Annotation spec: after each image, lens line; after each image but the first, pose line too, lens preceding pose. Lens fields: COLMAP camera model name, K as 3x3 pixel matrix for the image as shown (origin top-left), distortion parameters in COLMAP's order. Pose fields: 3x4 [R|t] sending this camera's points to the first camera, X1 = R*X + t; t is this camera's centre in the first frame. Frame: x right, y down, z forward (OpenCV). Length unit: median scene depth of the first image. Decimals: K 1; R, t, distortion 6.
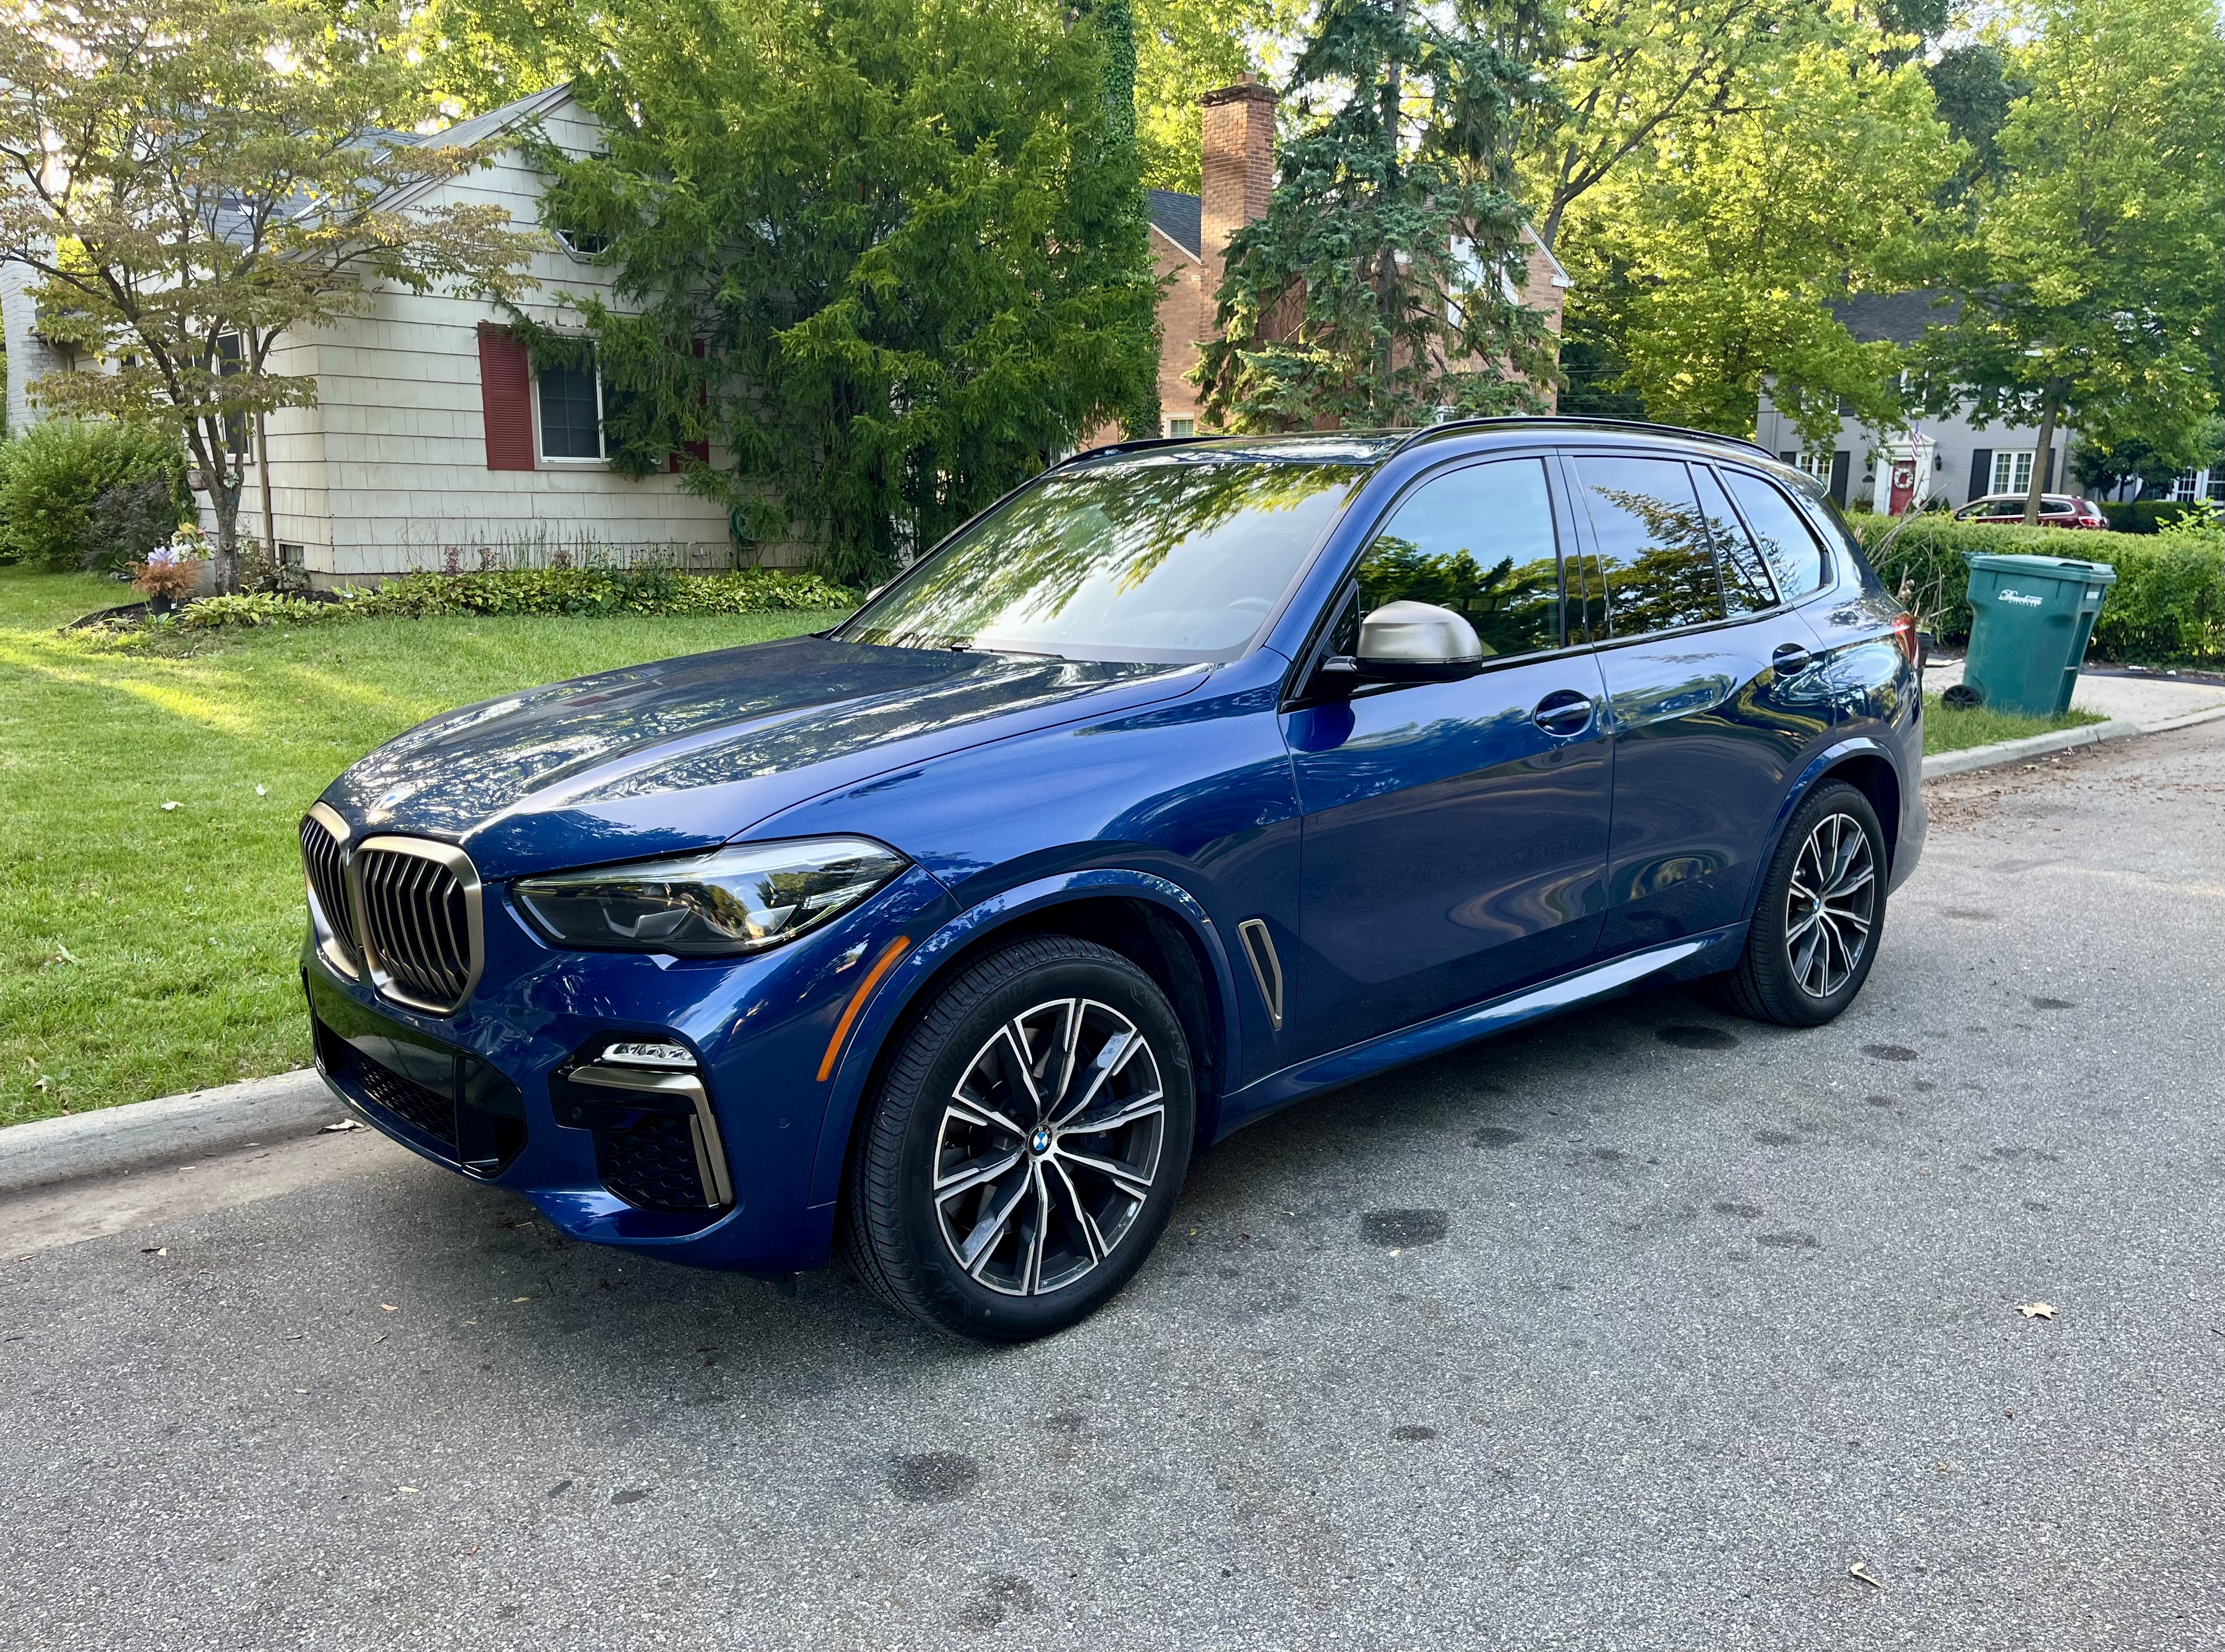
lens RADIAL K [[1716.7, 0, 1112.5], [0, 1716.7, 826.0], [0, 0, 1]] dist [0.075079, -0.103640]
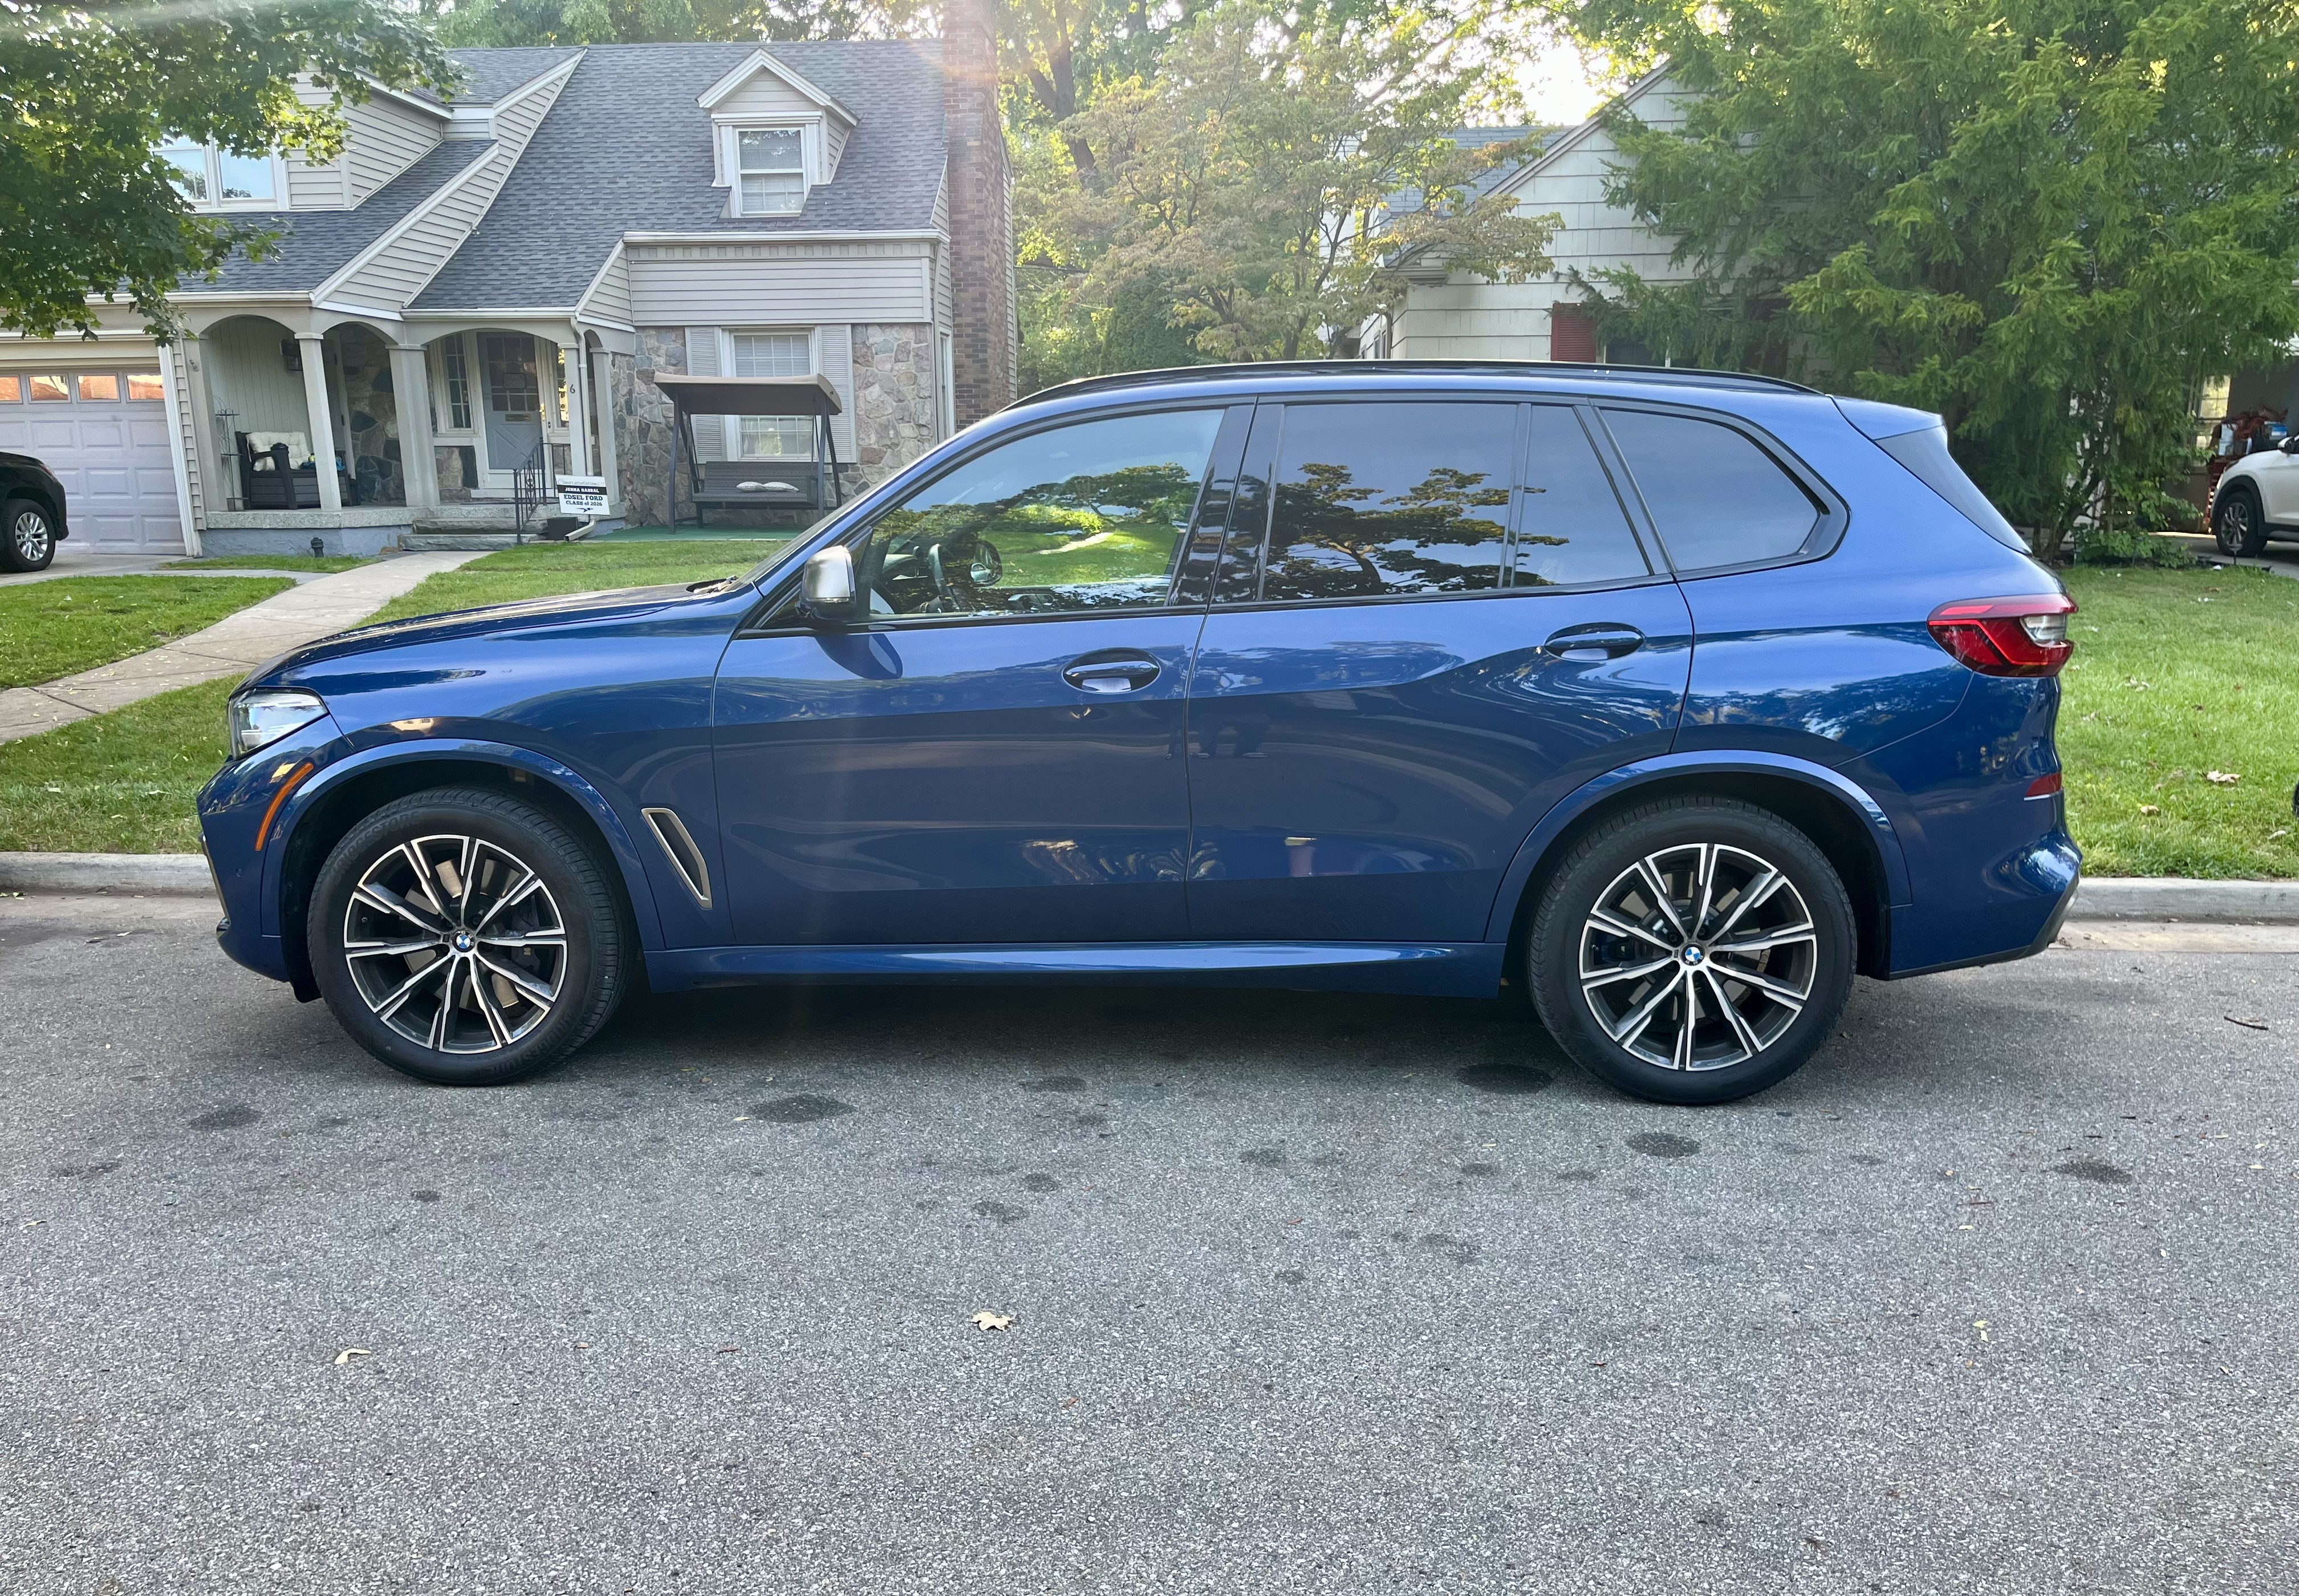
lens RADIAL K [[1726.4, 0, 1156.6], [0, 1726.4, 840.0], [0, 0, 1]] dist [0.058349, -0.068127]
pose [[0.706335, 0.136340, -0.694624, 0.913301], [-0.121367, 0.990071, 0.070917, -0.039791], [0.697396, 0.034213, 0.715869, 0.296472]]
